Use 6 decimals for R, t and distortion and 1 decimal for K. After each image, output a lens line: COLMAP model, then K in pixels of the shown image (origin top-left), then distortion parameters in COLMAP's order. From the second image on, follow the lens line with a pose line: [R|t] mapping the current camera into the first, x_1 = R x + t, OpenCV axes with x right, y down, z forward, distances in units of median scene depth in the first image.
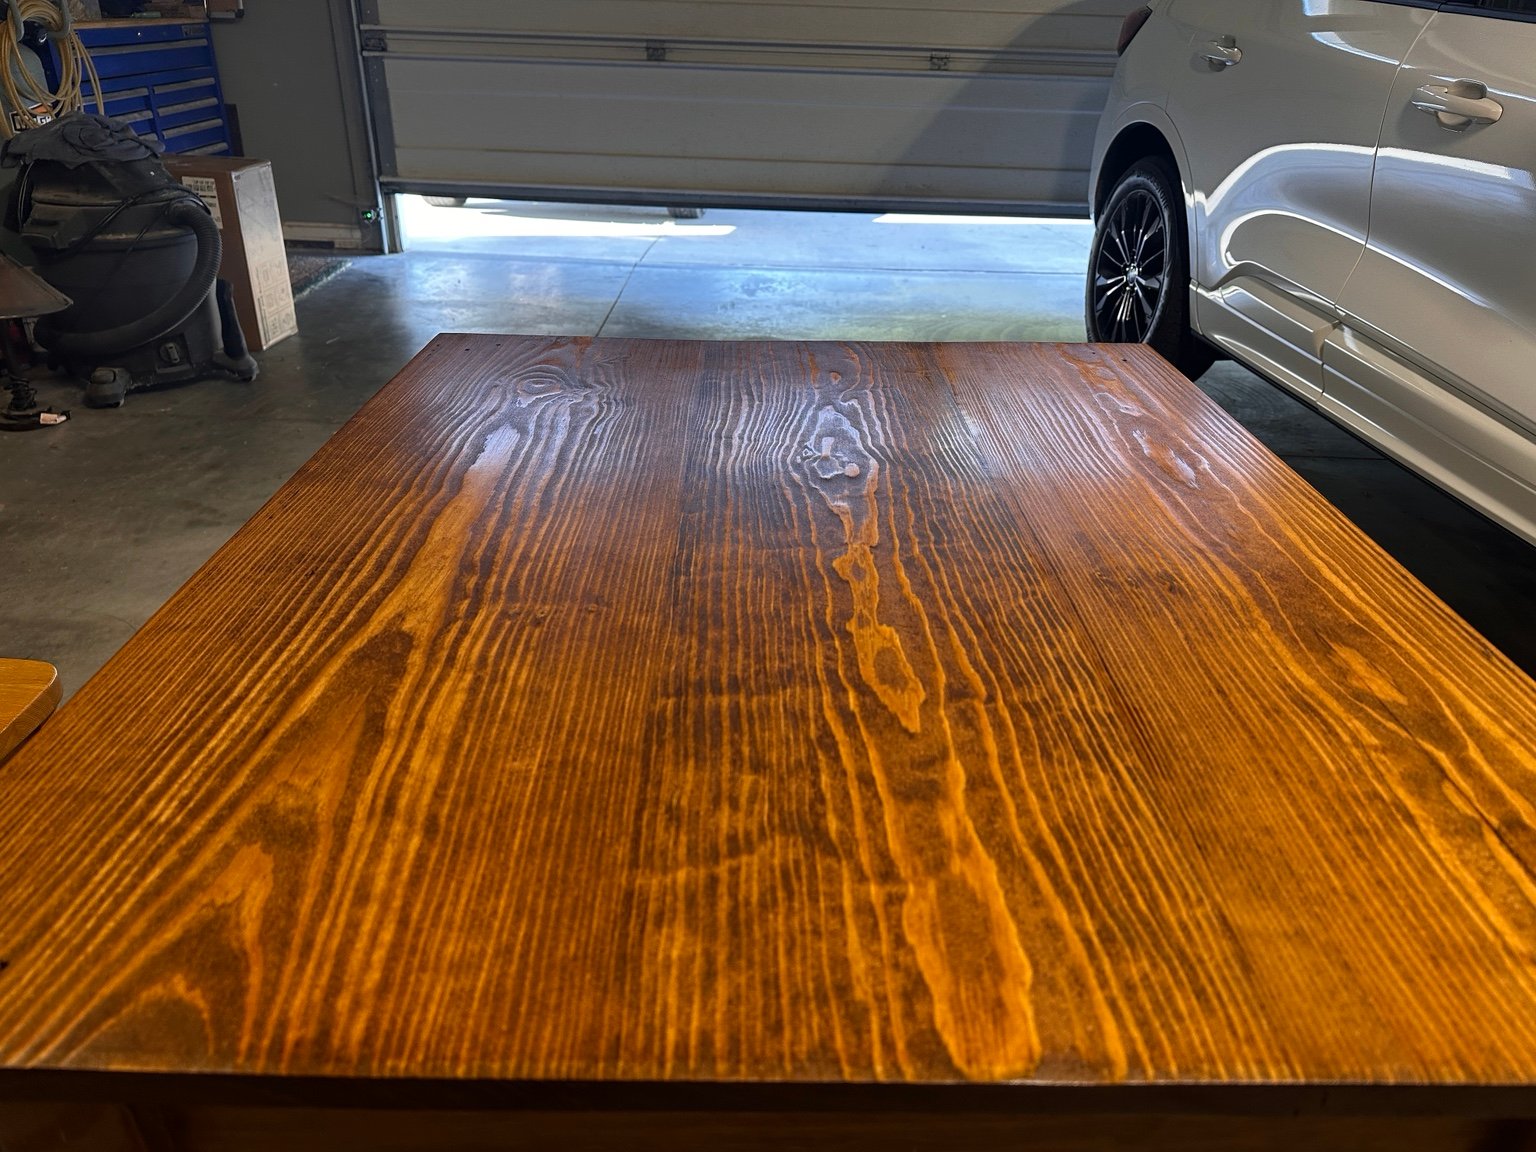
lens RADIAL K [[1078.1, 0, 769.8], [0, 1078.1, 569.2], [0, 0, 1]] dist [0.087640, -0.115064]
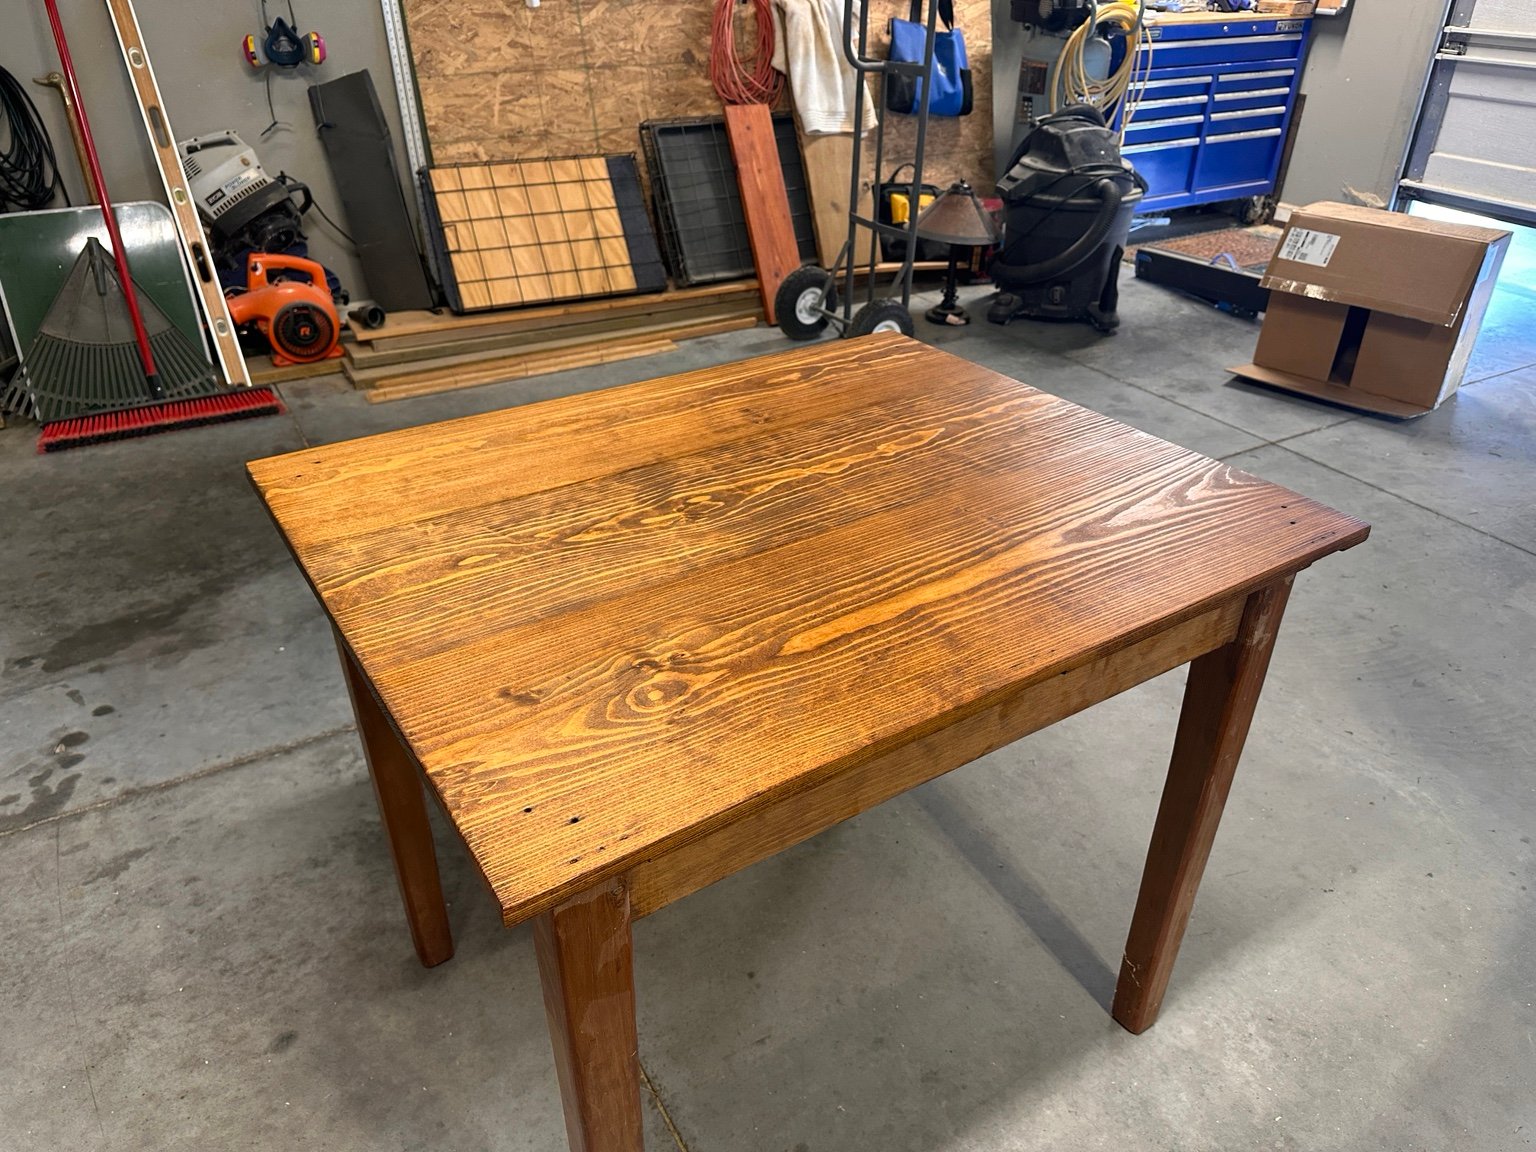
lens RADIAL K [[1069.2, 0, 768.8], [0, 1069.2, 584.6], [0, 0, 1]] dist [0.087846, -0.105028]
pose [[-0.544918, -0.450131, 0.707423, -1.381734], [0.365866, 0.631491, 0.683638, -1.295827], [-0.754458, 0.631348, -0.179423, 1.766258]]
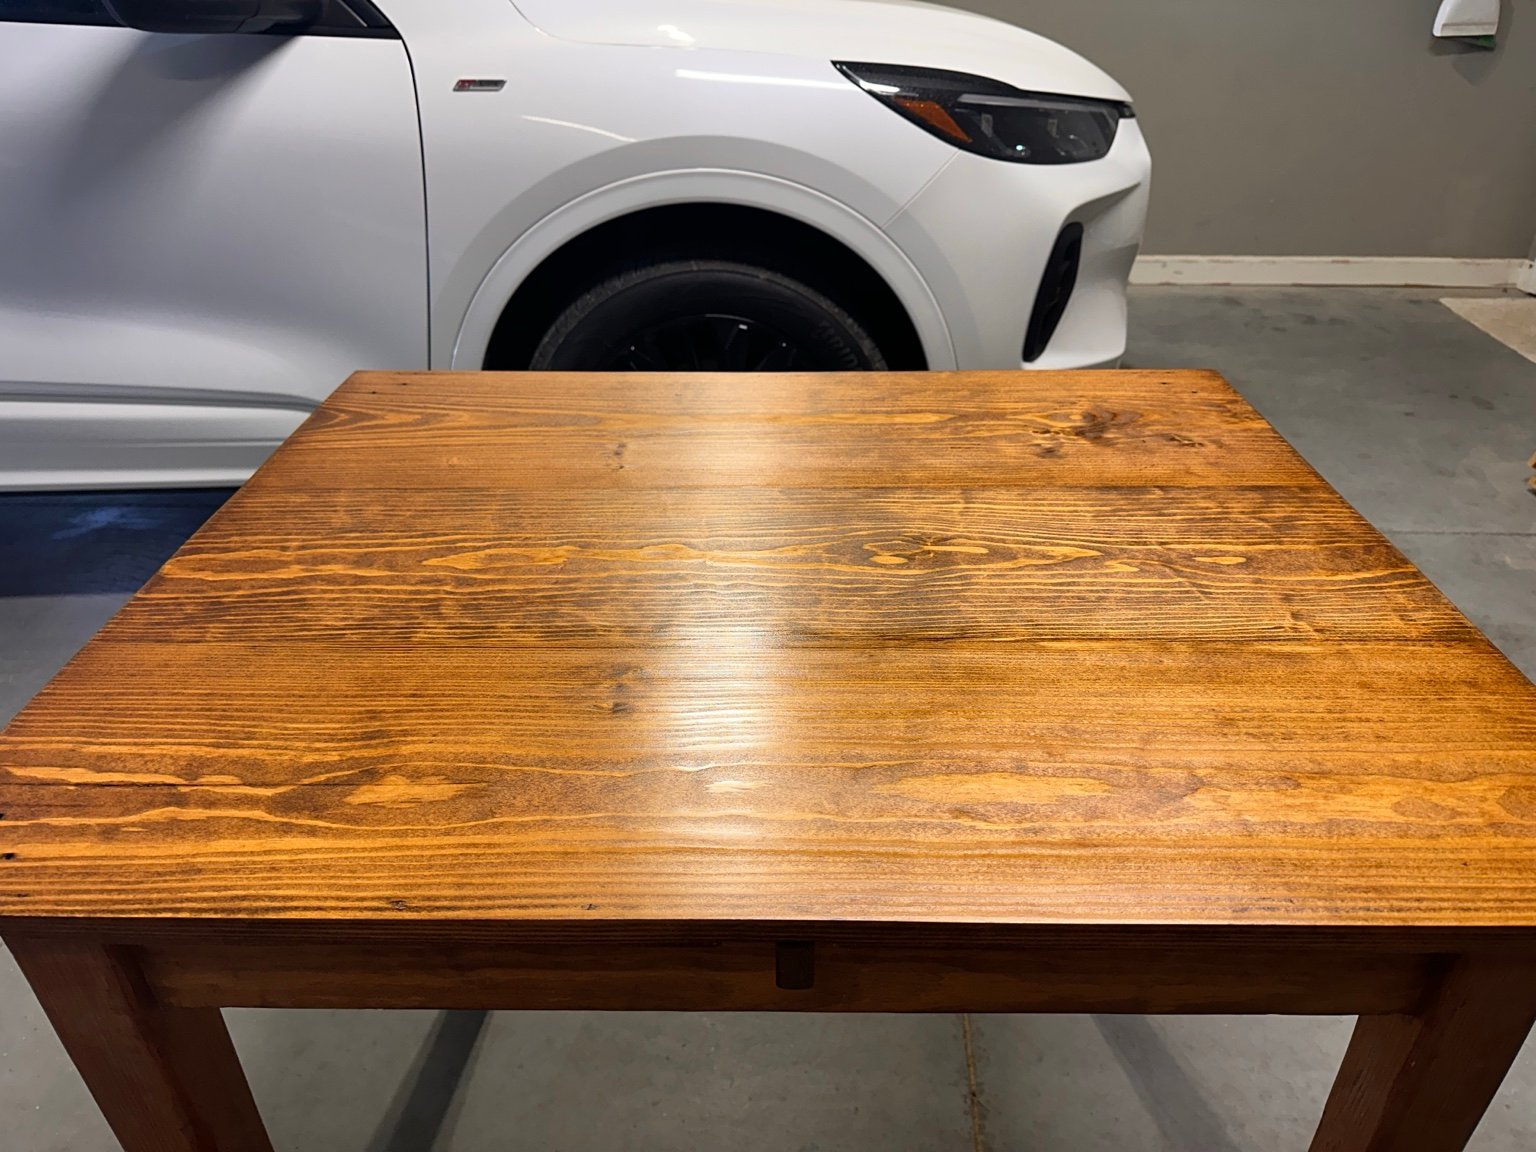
lens RADIAL K [[1078.1, 0, 764.0], [0, 1078.1, 575.9], [0, 0, 1]] dist [0.087640, -0.115064]
pose [[-0.024623, 0.484485, -0.874453, 1.313980], [-0.446063, 0.777491, 0.443324, -0.648018], [0.894663, 0.400977, 0.196967, 1.019910]]
